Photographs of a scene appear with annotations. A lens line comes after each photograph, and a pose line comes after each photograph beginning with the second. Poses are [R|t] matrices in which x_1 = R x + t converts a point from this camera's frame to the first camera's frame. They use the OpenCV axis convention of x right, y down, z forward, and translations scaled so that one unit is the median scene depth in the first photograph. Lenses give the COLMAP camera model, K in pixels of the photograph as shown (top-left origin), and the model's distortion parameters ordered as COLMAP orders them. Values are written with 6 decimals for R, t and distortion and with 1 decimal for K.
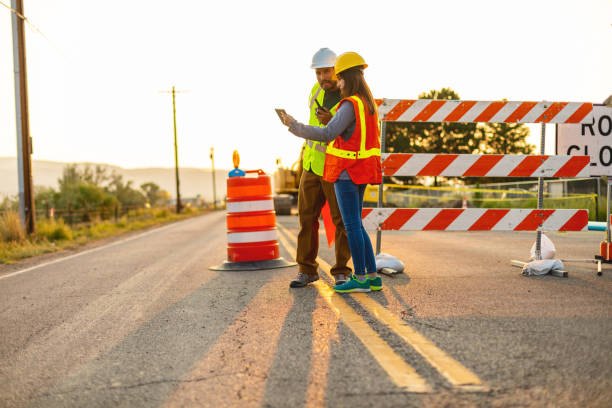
lens RADIAL K [[834.9, 0, 294.6], [0, 834.9, 204.6], [0, 0, 1]] dist [-0.007173, -0.022270]
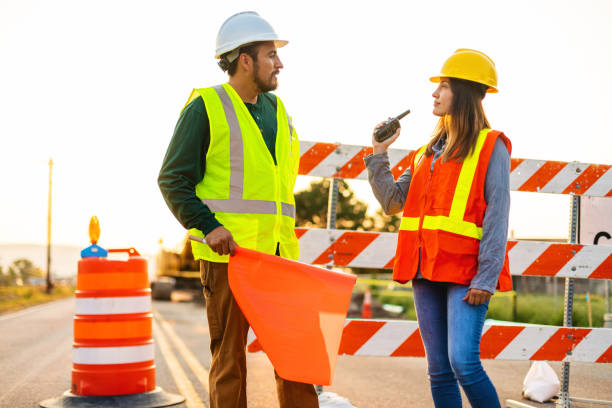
lens RADIAL K [[834.9, 0, 294.6], [0, 834.9, 204.6], [0, 0, 1]] dist [-0.007173, -0.022270]
pose [[0.989375, 0.049751, 0.136606, -0.001668], [-0.035721, 0.994009, -0.103301, -0.003094], [-0.140927, 0.097324, 0.985225, 0.080721]]
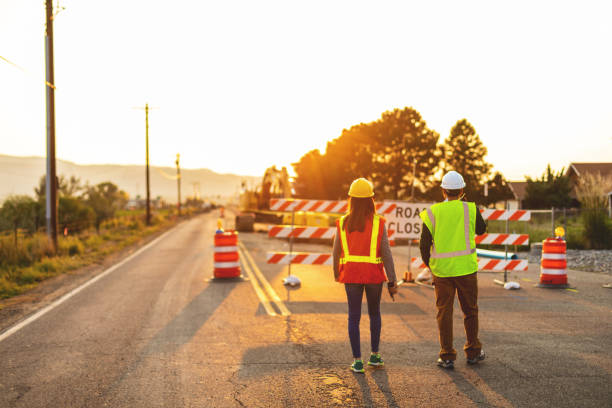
lens RADIAL K [[915.0, 0, 306.0], [0, 915.0, 204.0], [0, 0, 1]] dist [0.004239, -0.004533]
pose [[0.998483, 0.026864, 0.048071, 0.006143], [-0.026705, 0.999636, -0.003944, -0.022415], [-0.048160, 0.002654, 0.998836, -0.256321]]
